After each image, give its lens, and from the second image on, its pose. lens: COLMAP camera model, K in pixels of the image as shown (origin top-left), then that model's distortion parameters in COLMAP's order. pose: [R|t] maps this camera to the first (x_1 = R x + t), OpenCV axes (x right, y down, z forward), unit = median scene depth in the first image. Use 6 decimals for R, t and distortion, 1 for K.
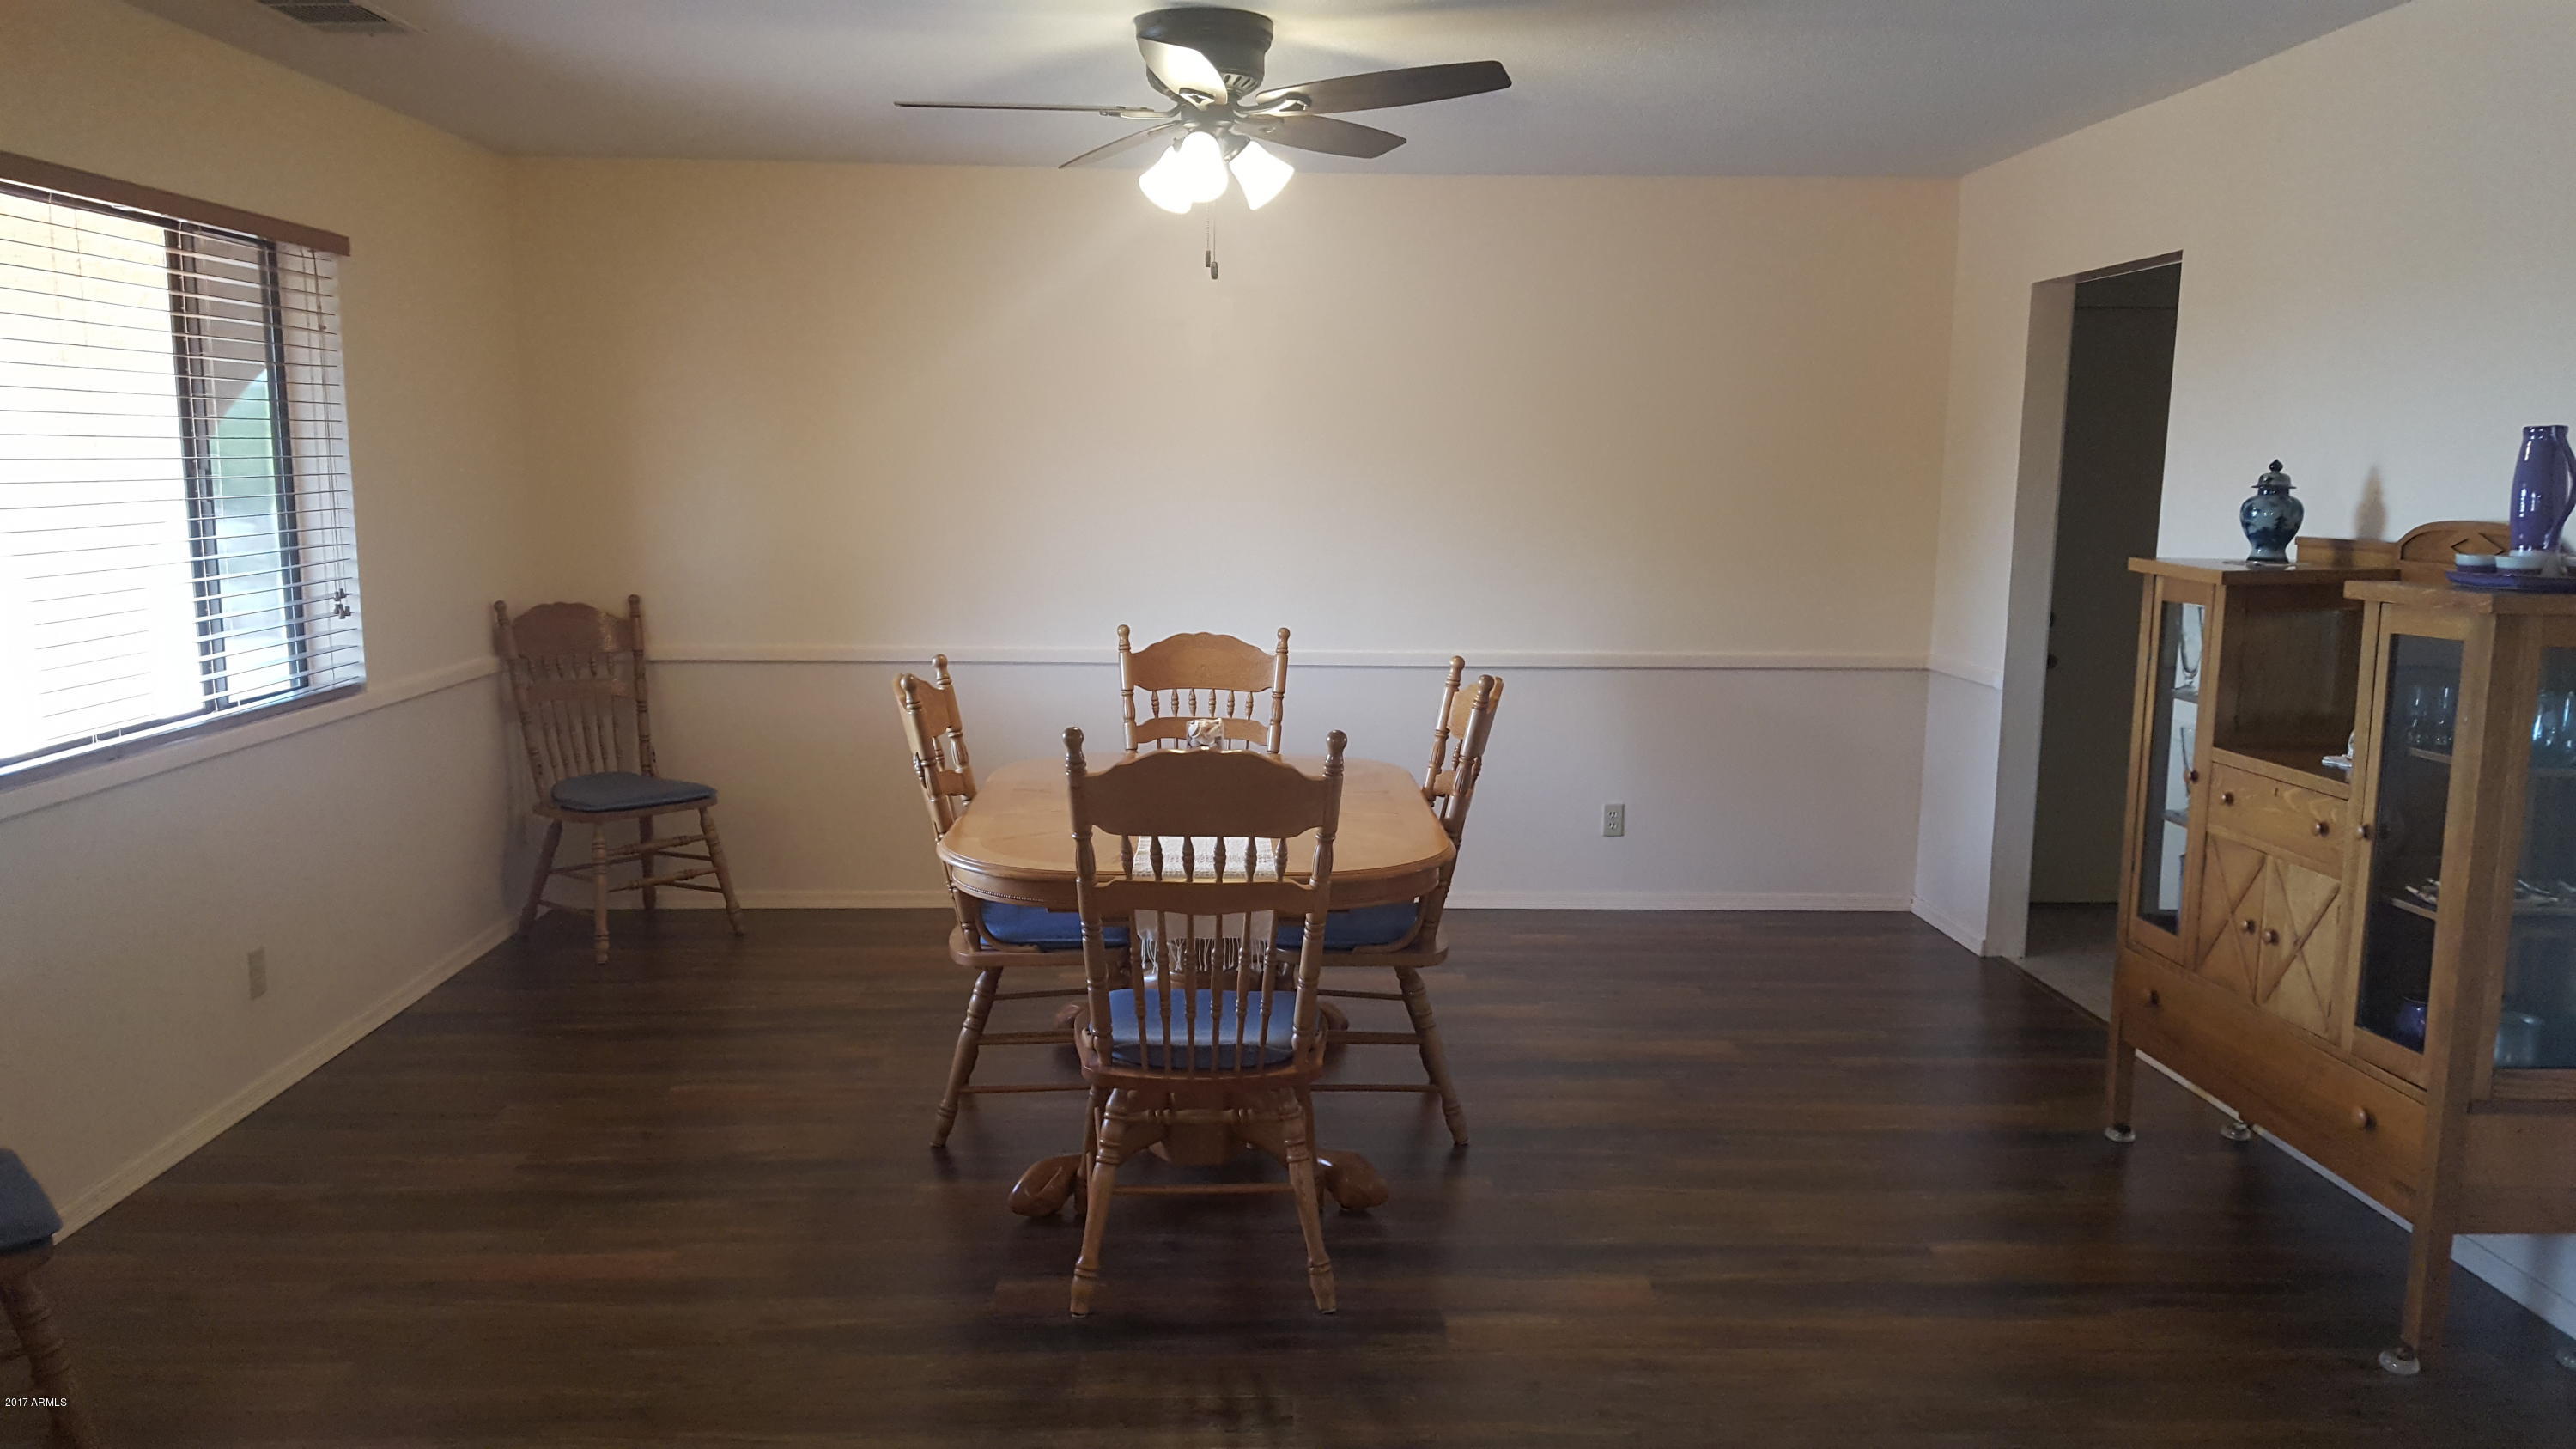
lens RADIAL K [[1890.9, 0, 1269.5], [0, 1890.9, 768.6], [0, 0, 1]] dist [0.079274, -0.123588]
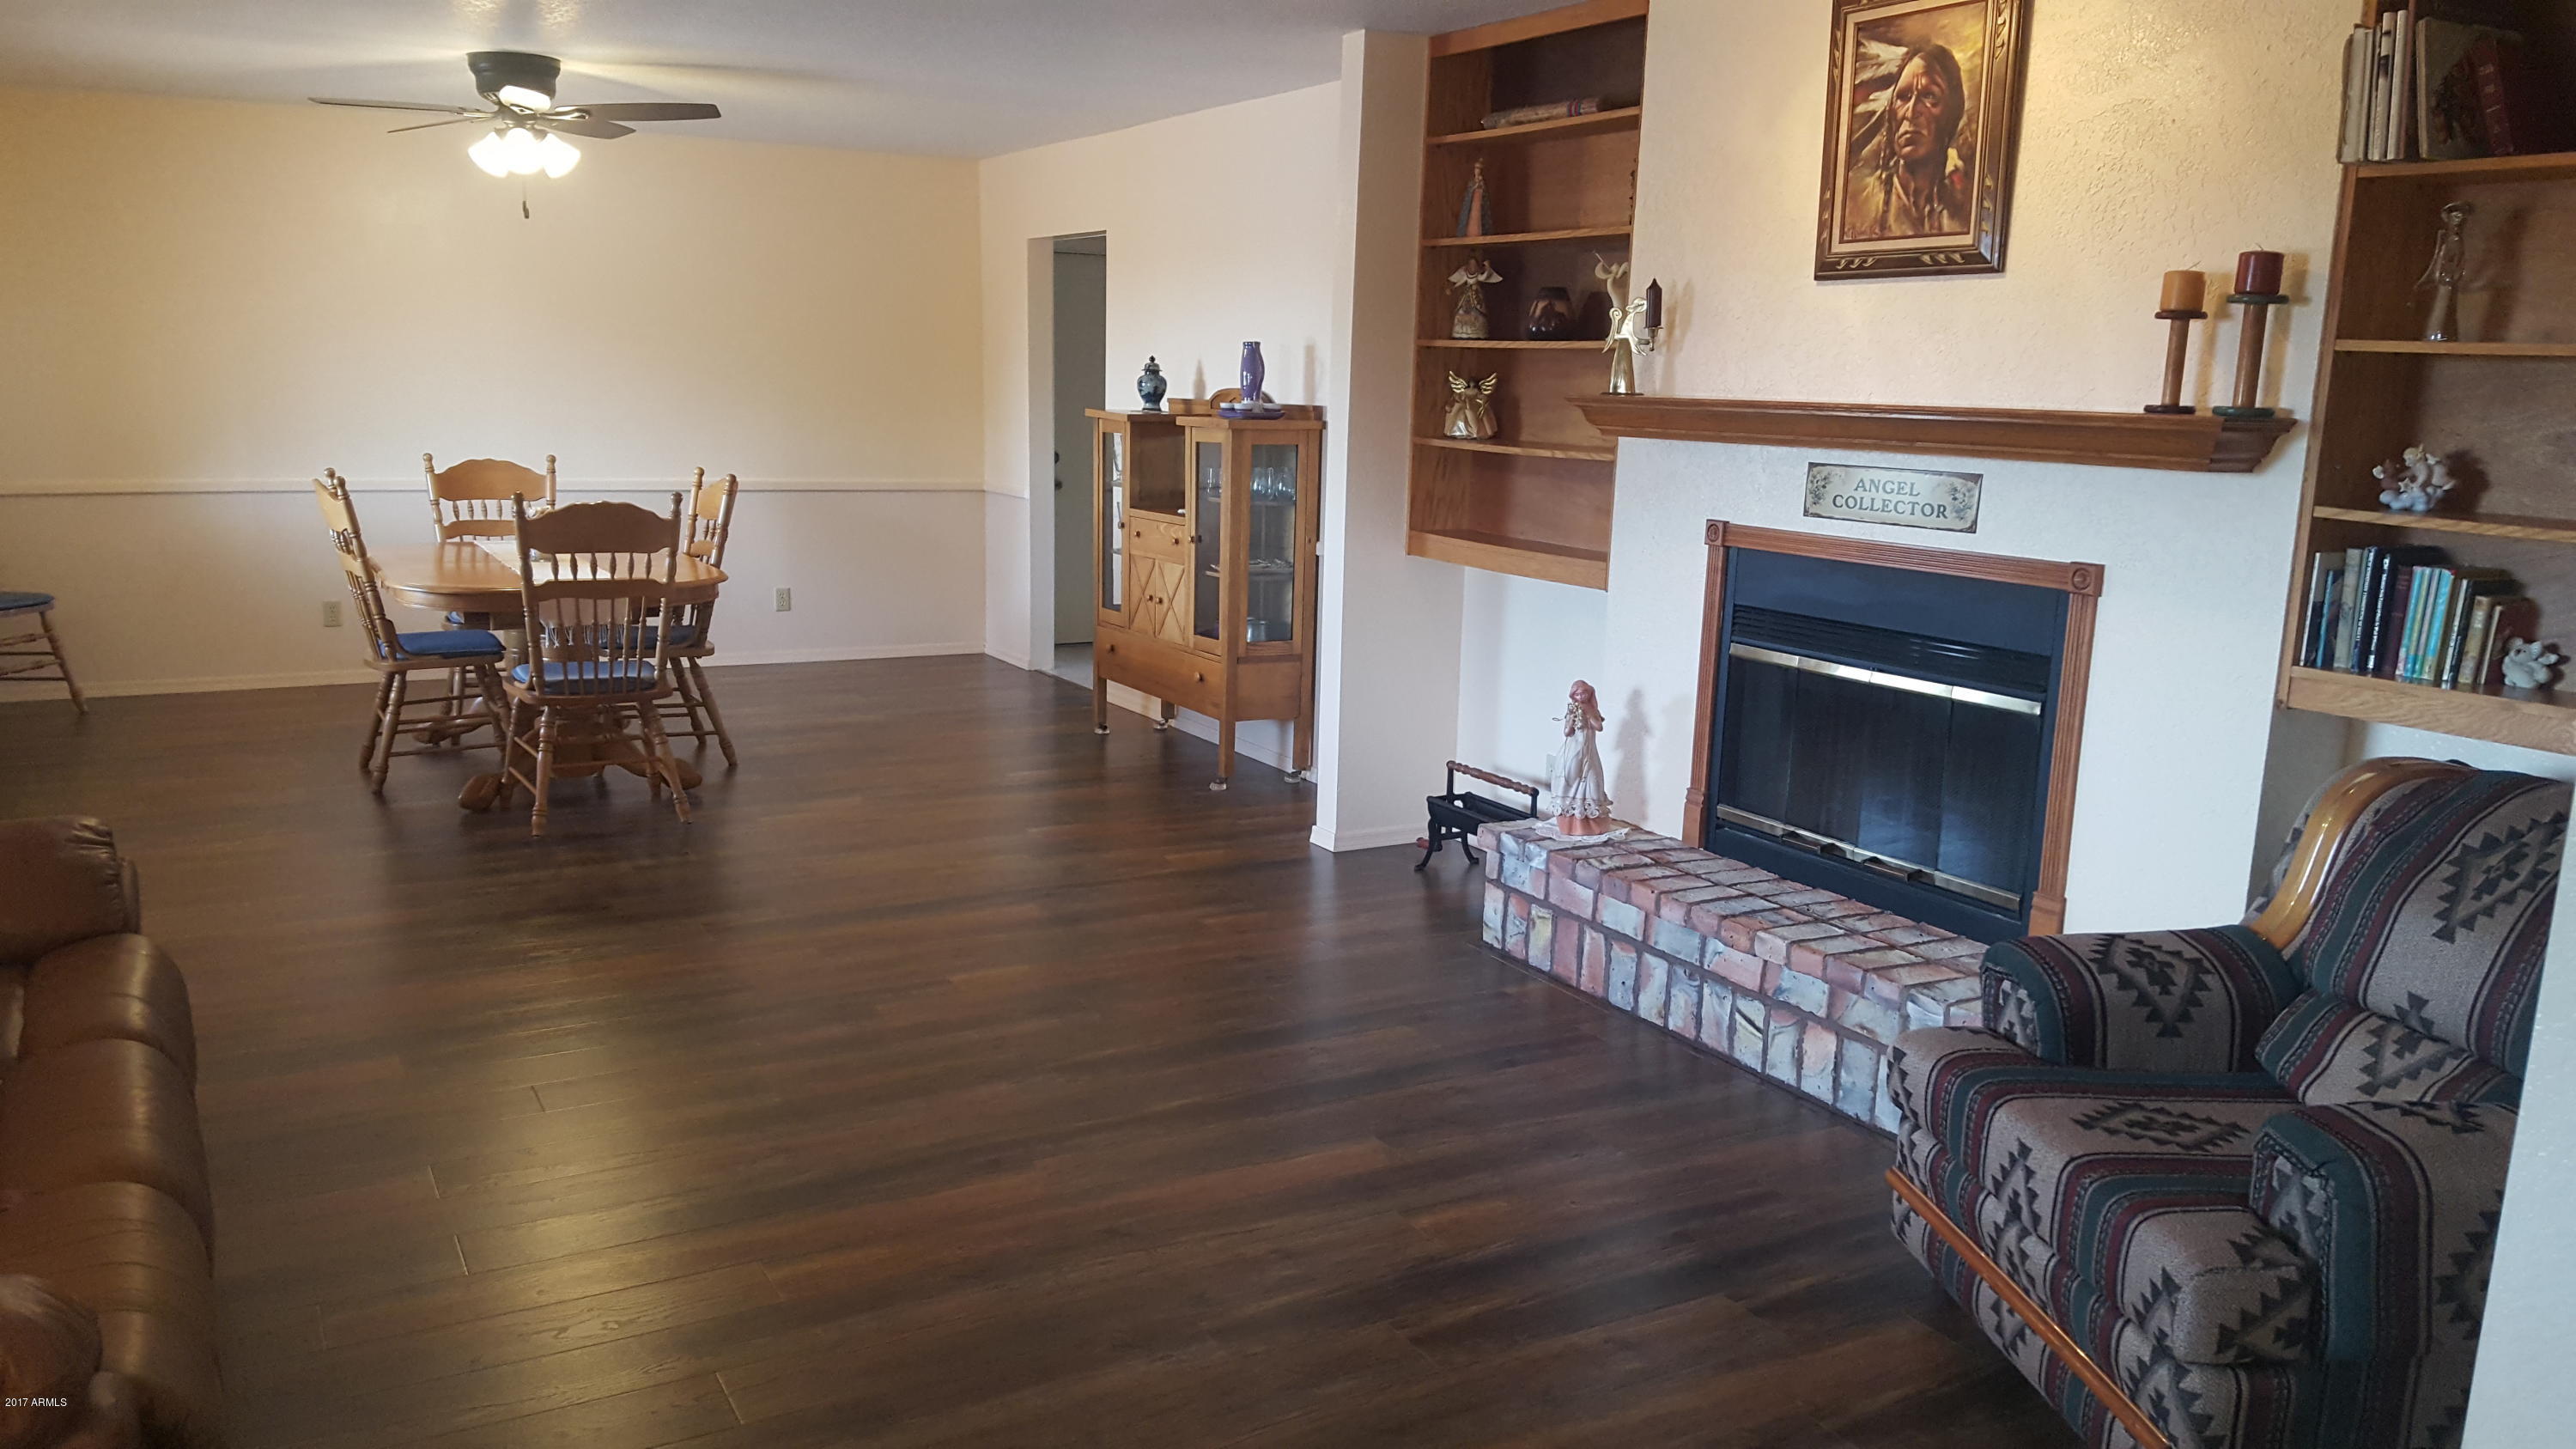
lens RADIAL K [[1890.9, 0, 1281.0], [0, 1890.9, 756.9], [0, 0, 1]] dist [0.079274, -0.123588]
pose [[0.882958, -0.078426, 0.462855, -0.242581], [0.054259, 0.996388, 0.065321, 0.110210], [-0.466306, -0.032562, 0.884024, -0.679913]]
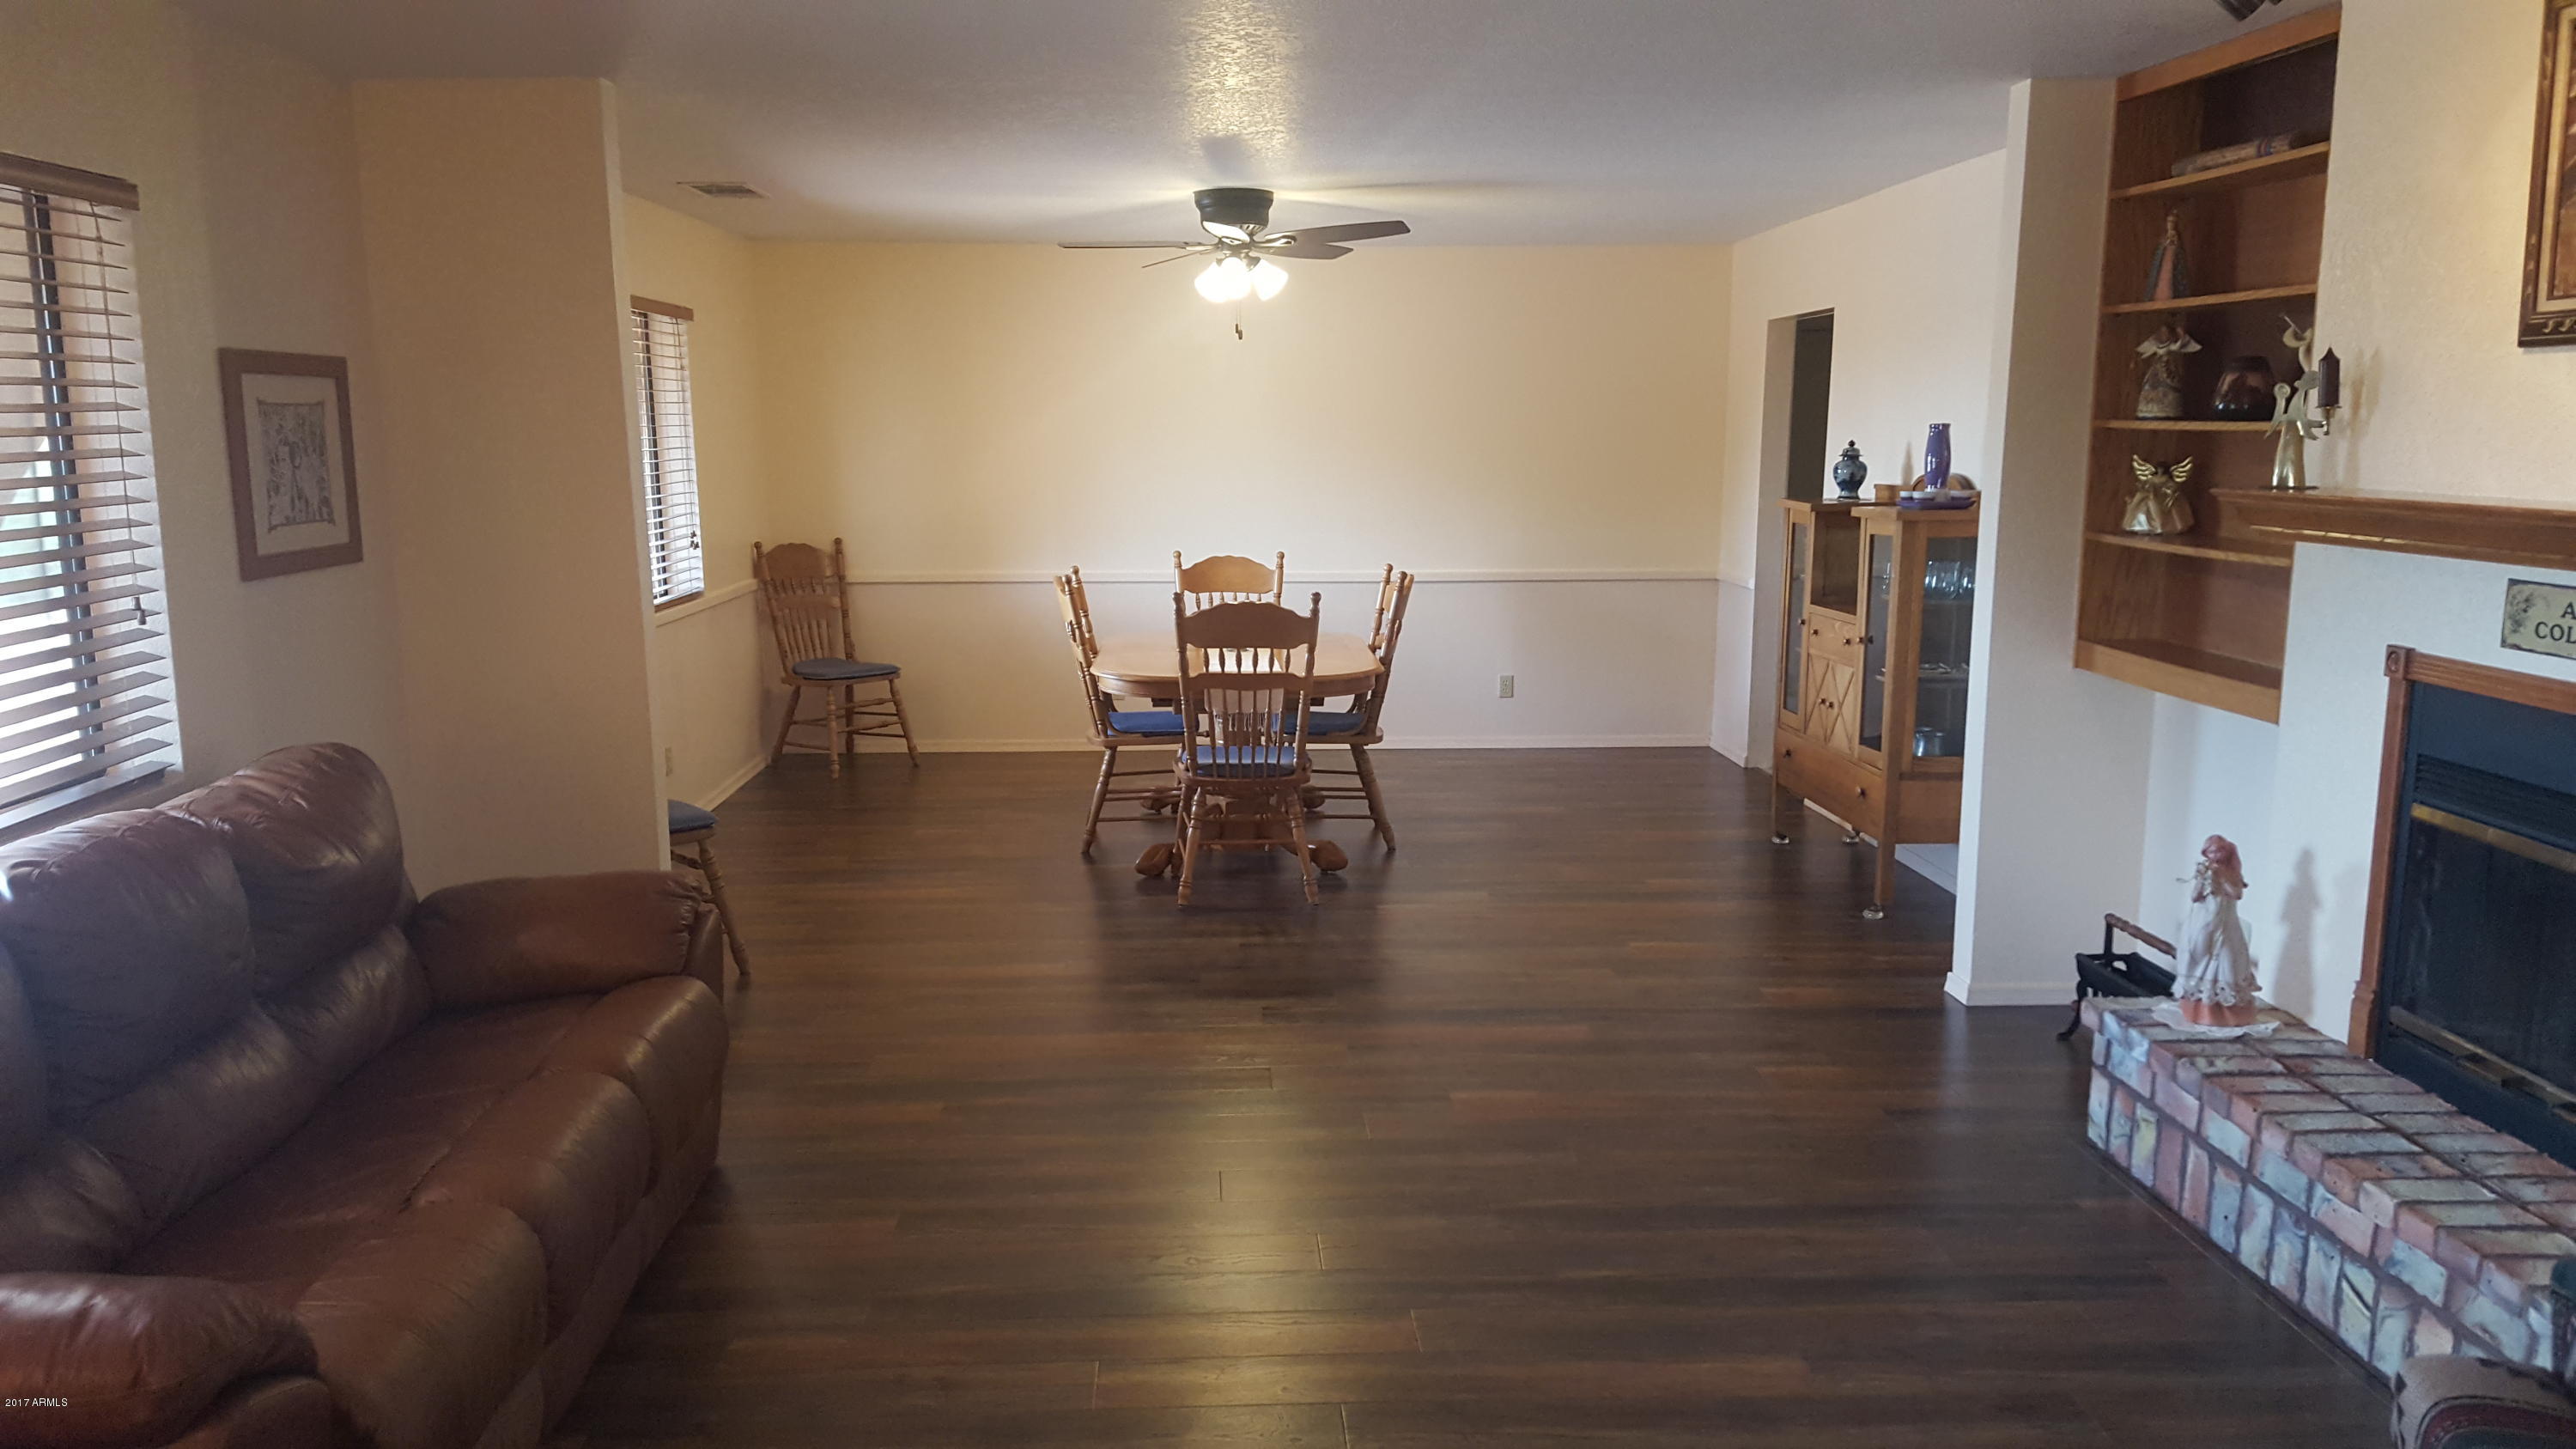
lens RADIAL K [[1890.9, 0, 1254.9], [0, 1890.9, 749.3], [0, 0, 1]] dist [0.079274, -0.123588]
pose [[0.999925, -0.011799, 0.003257, -0.026142], [0.011768, 0.999887, 0.009327, 0.091822], [-0.003367, -0.009287, 0.999951, -0.694922]]
